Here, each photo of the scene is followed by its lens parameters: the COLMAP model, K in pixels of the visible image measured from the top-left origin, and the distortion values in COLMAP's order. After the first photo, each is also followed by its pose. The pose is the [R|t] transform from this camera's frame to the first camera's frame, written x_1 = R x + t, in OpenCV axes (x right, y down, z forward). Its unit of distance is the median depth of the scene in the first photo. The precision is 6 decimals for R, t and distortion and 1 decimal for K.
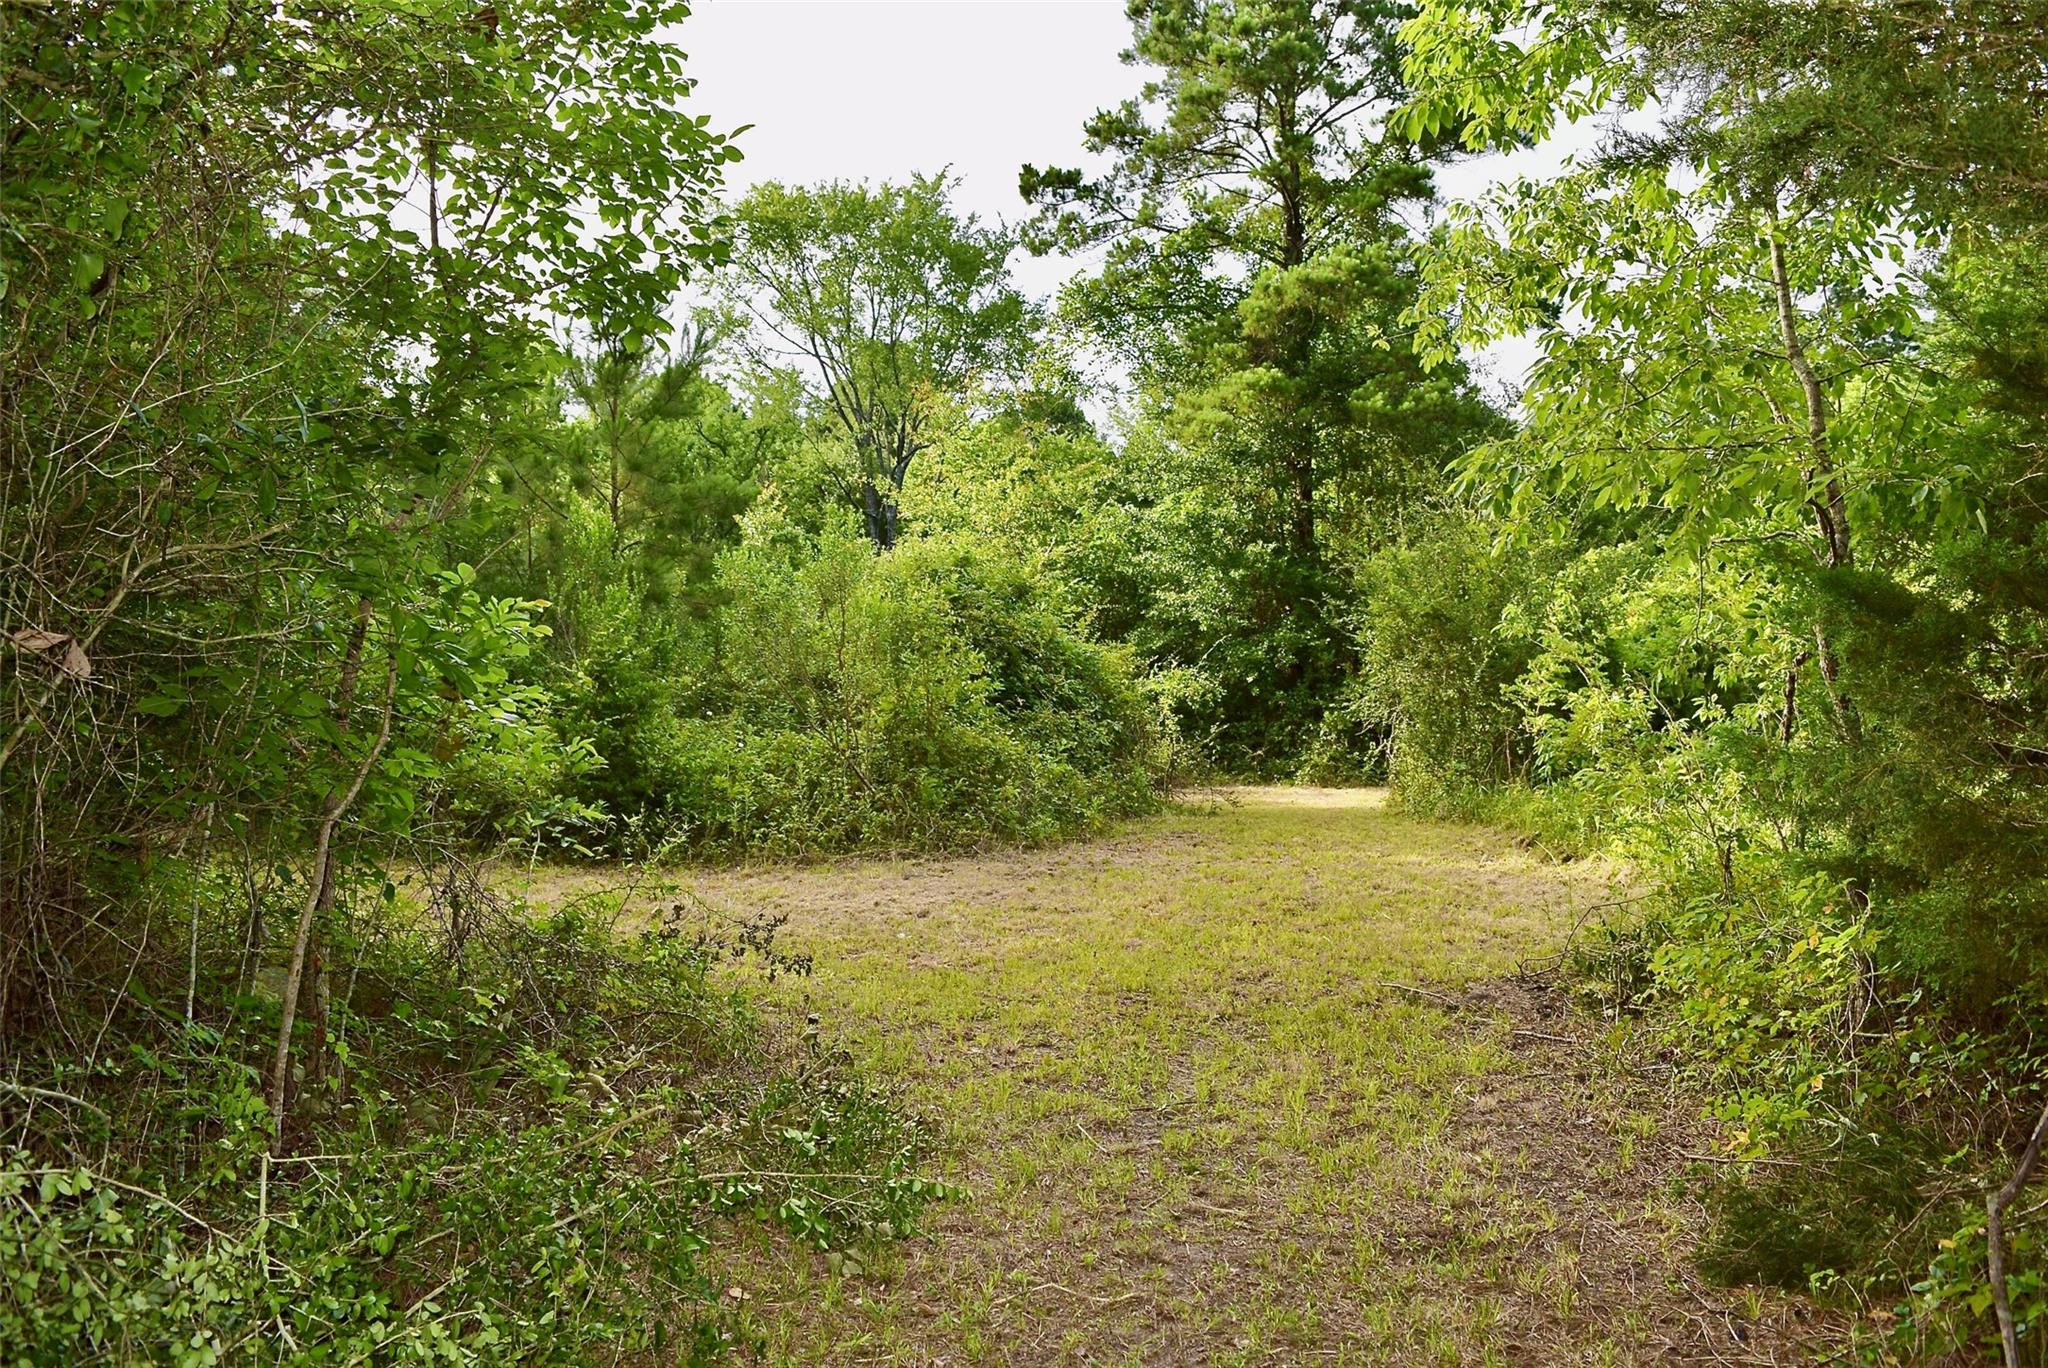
lens RADIAL K [[1626.0, 0, 1020.4], [0, 1626.0, 681.0], [0, 0, 1]] dist [-0.105692, -0.005561]
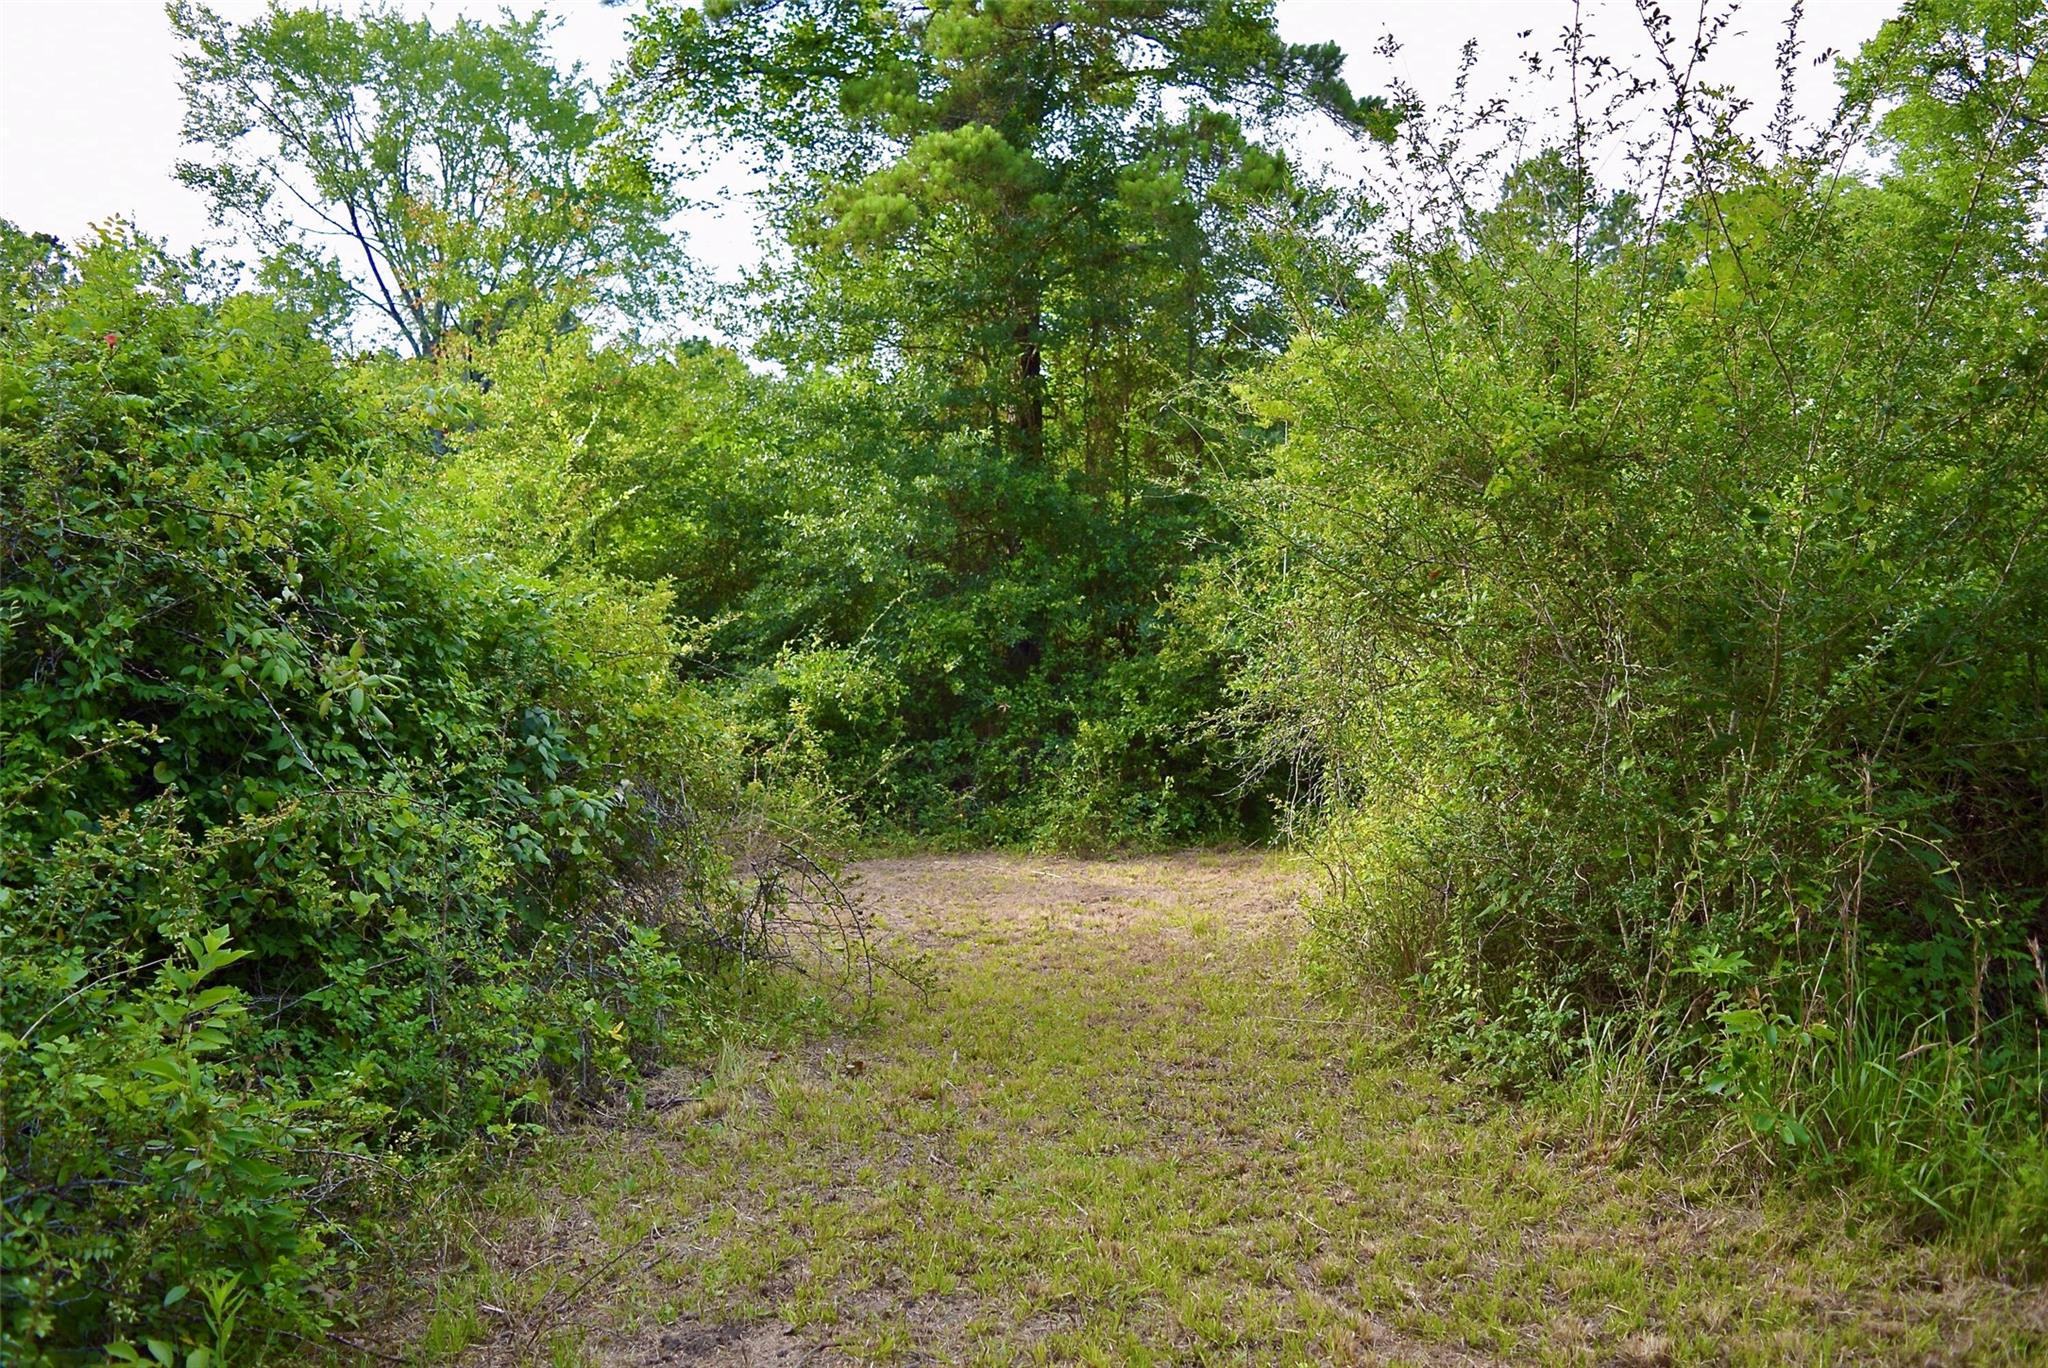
lens RADIAL K [[1626.0, 0, 1029.3], [0, 1626.0, 676.4], [0, 0, 1]] dist [-0.105692, -0.005561]
pose [[0.980381, -0.009212, 0.196895, 0.055288], [0.008861, 0.999957, 0.002664, 0.001007], [-0.196911, -0.000867, 0.980421, 0.425158]]
